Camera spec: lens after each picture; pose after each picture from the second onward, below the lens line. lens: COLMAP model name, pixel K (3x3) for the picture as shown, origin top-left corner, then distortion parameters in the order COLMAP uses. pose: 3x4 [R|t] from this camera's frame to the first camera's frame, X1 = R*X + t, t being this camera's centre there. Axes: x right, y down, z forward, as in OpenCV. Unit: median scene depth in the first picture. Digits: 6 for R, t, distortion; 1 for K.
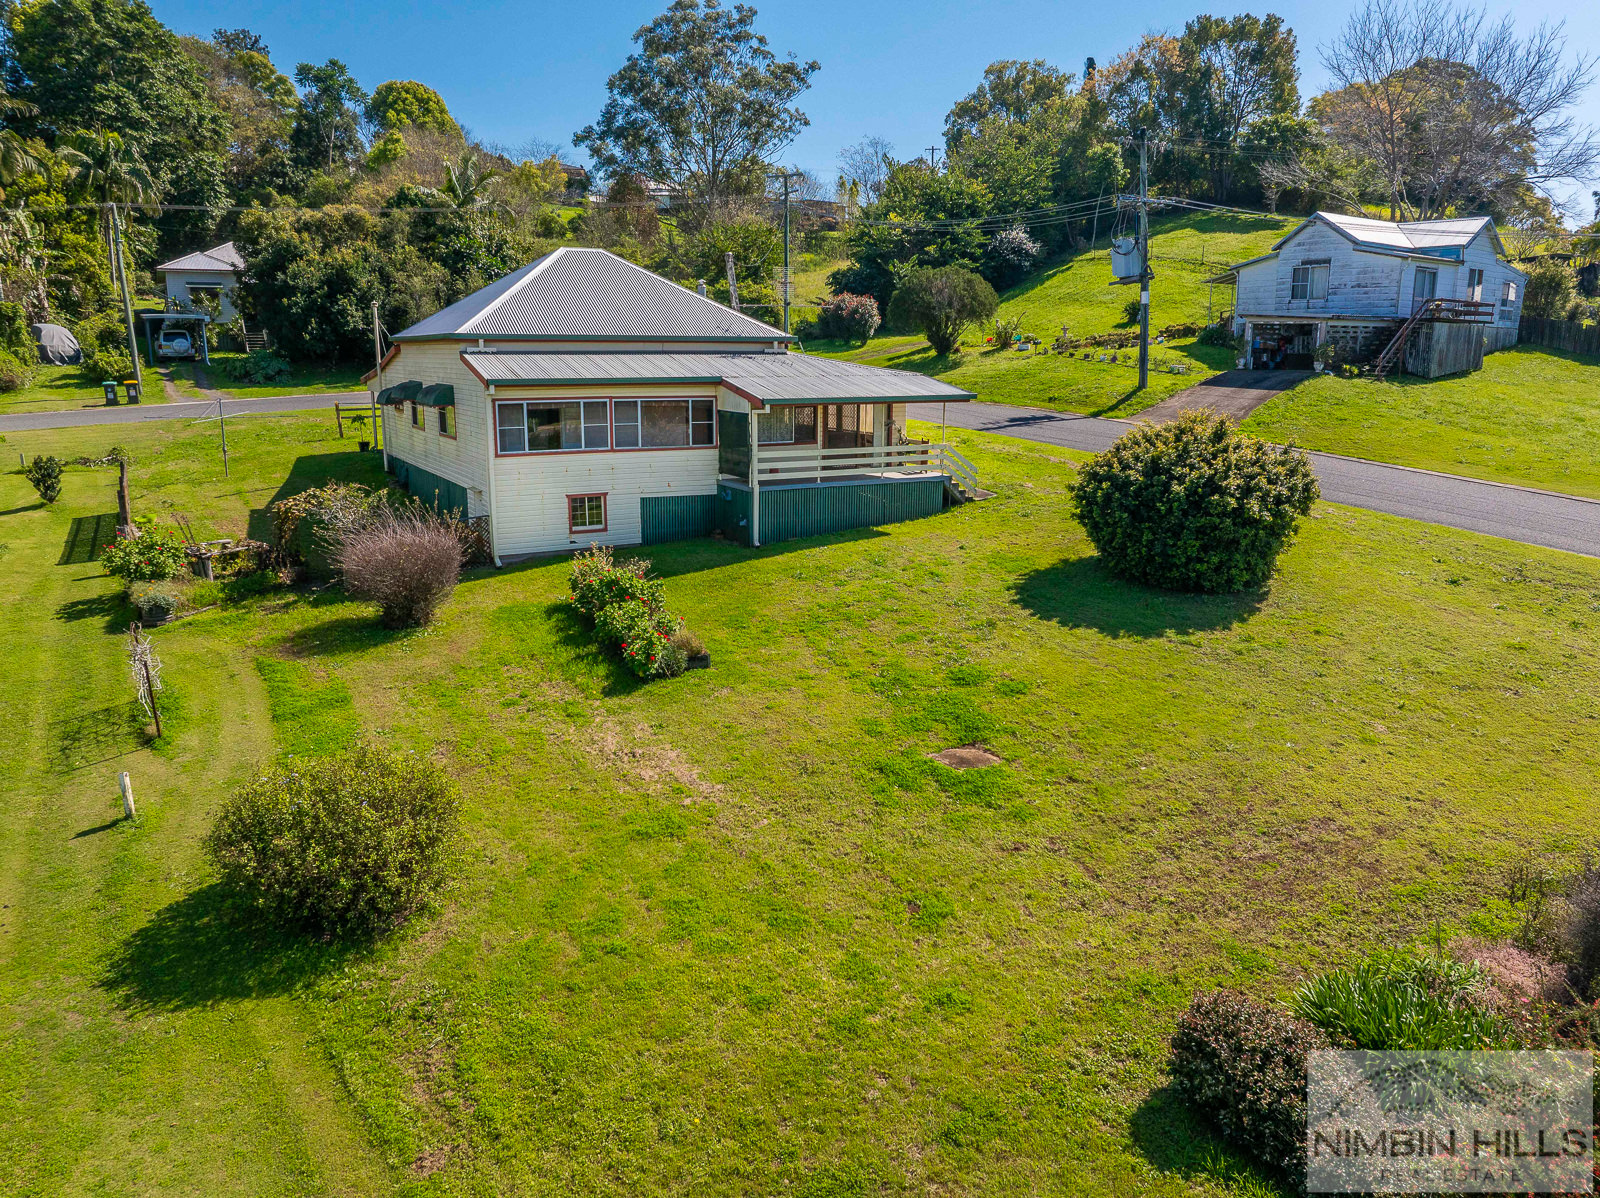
lens RADIAL K [[1116.6, 0, 794.9], [0, 1116.6, 596.5], [0, 0, 1]] dist [-0.043034, -0.001352]
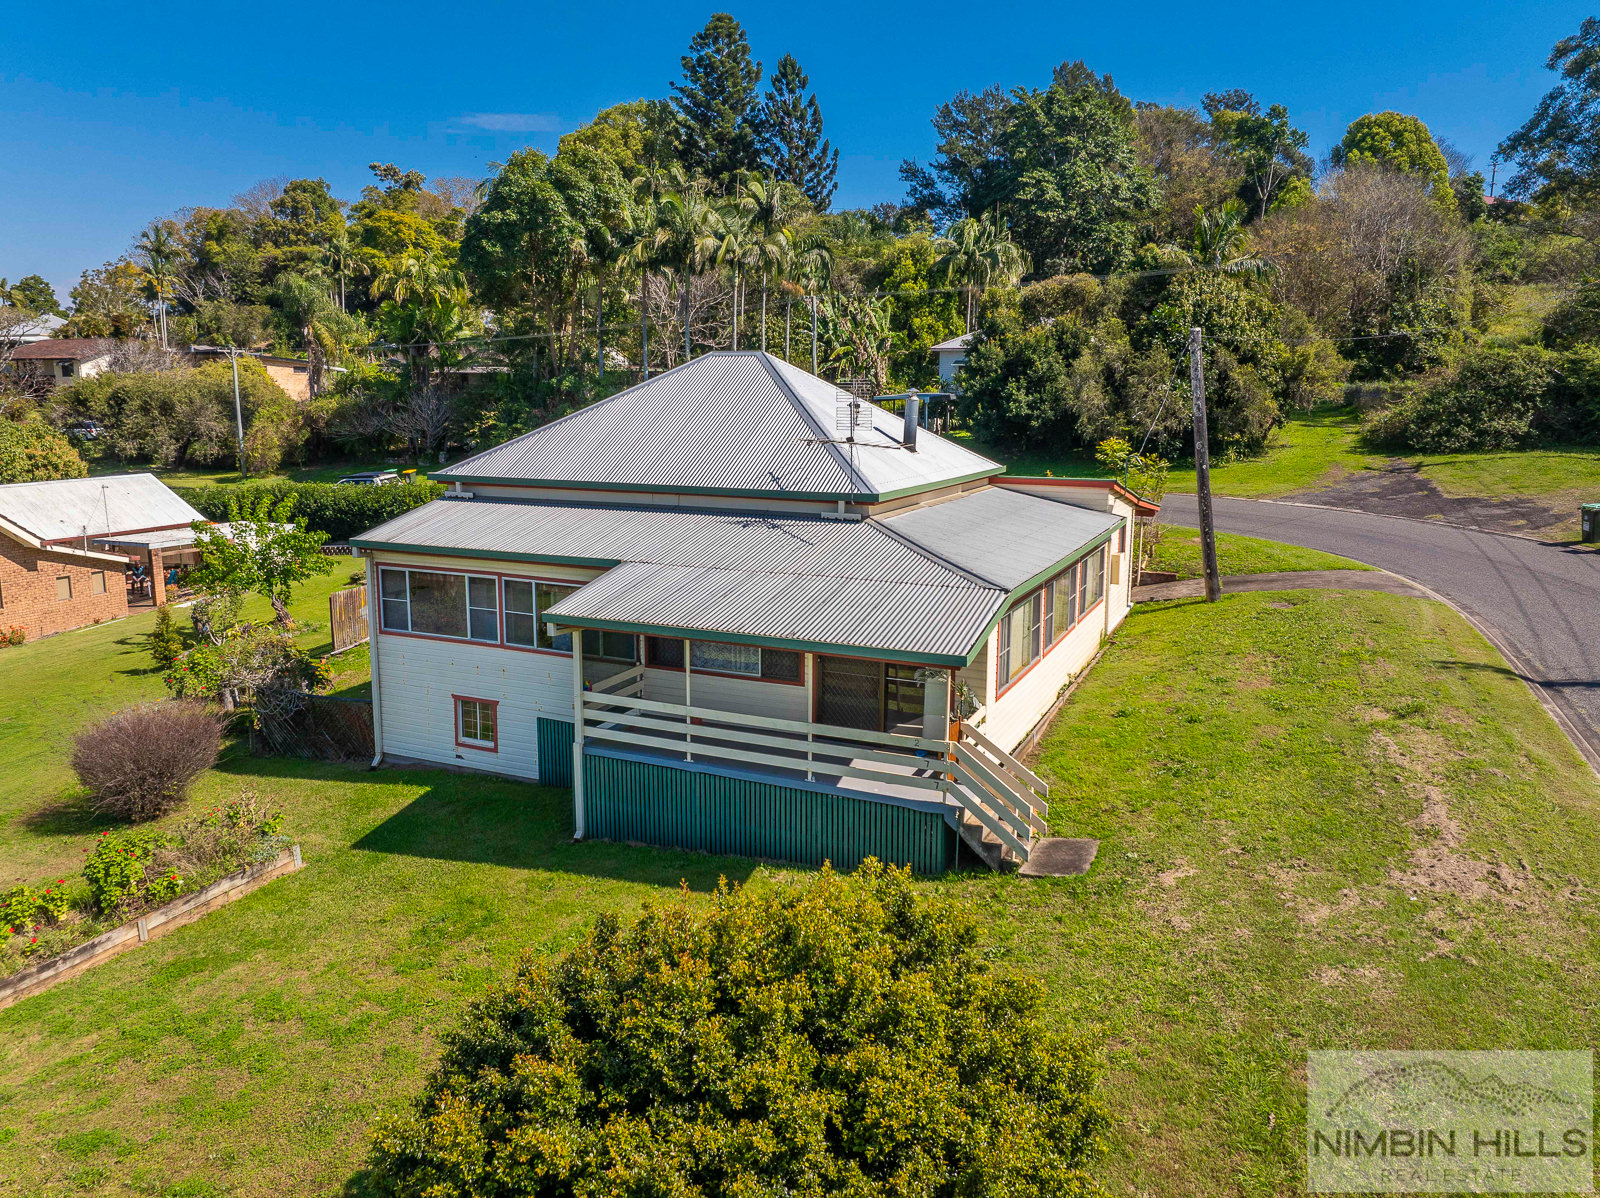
lens RADIAL K [[1116.6, 0, 794.9], [0, 1116.6, 596.5], [0, 0, 1]] dist [-0.043034, -0.001352]
pose [[0.582703, 0.139853, -0.800562, 0.241435], [-0.175577, 0.983481, 0.044010, -0.106182], [0.793492, 0.114915, 0.597632, 0.335260]]
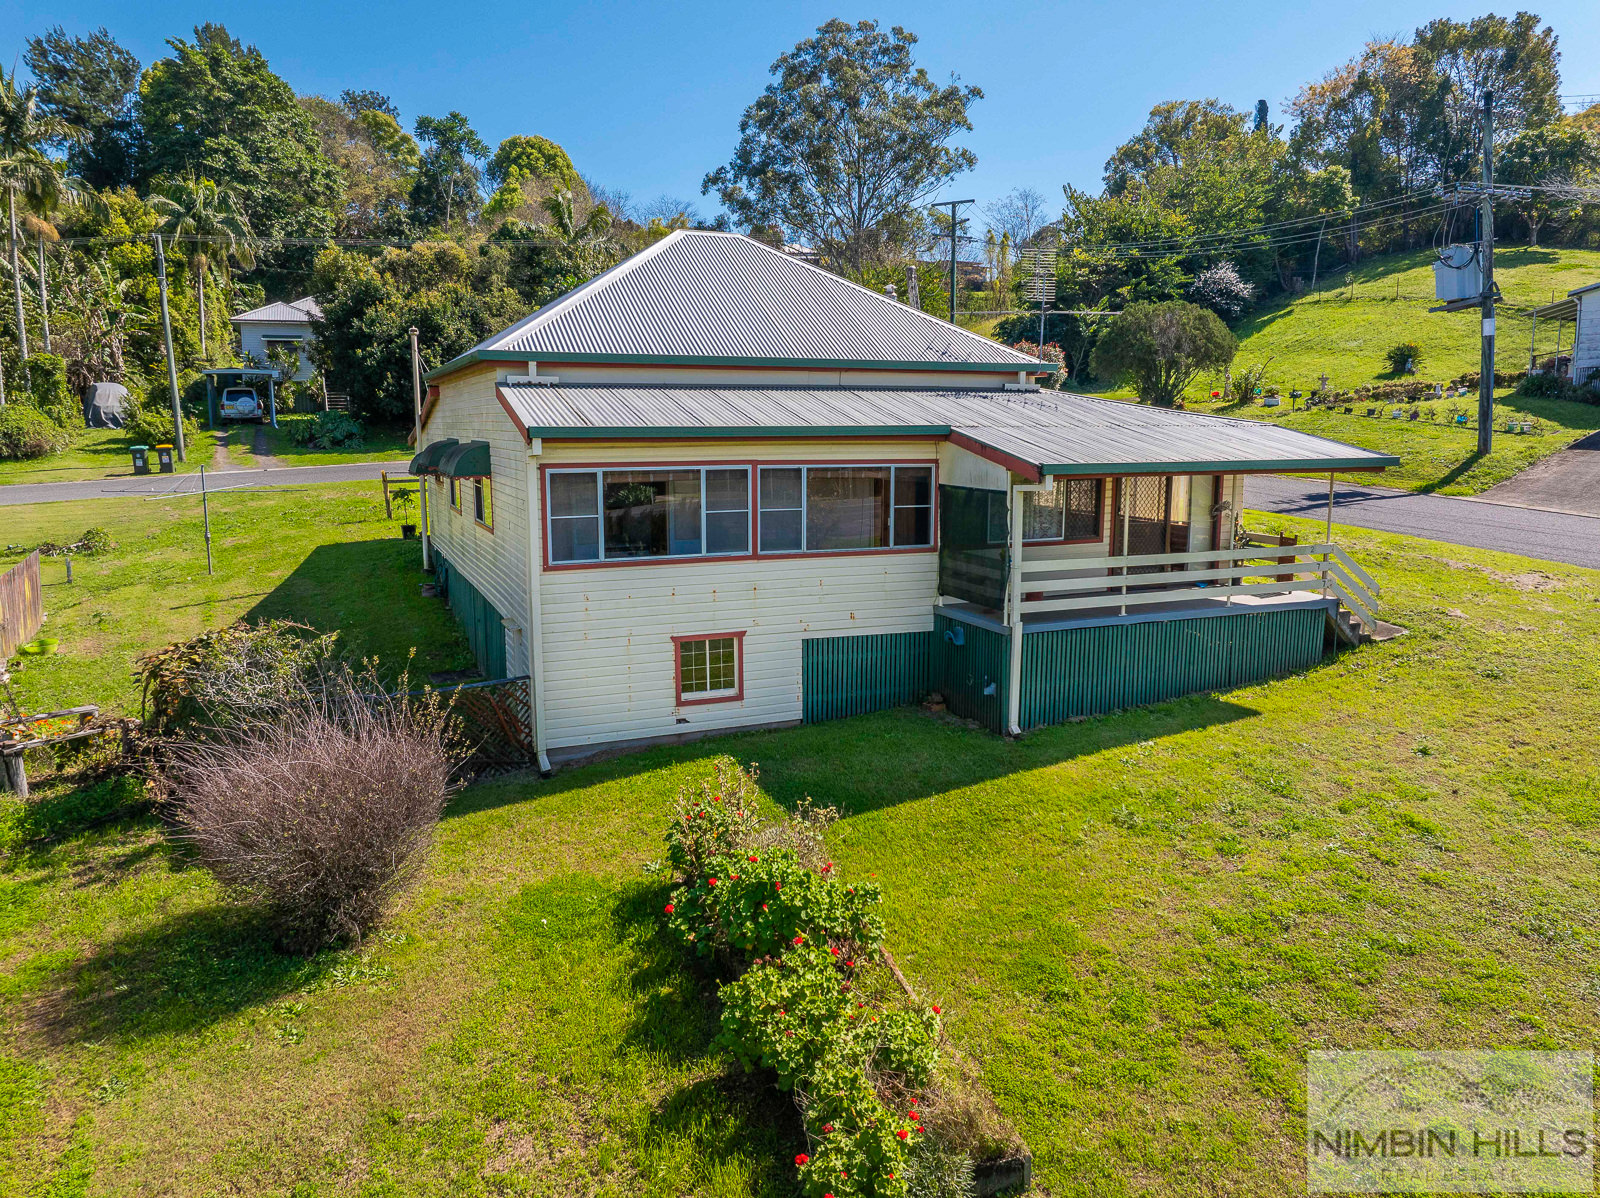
lens RADIAL K [[1116.6, 0, 794.9], [0, 1116.6, 596.5], [0, 0, 1]] dist [-0.043034, -0.001352]
pose [[0.994029, 0.011446, -0.108517, -0.038964], [-0.018194, 0.997948, -0.061395, -0.036078], [0.107591, 0.063003, 0.992197, 0.210106]]
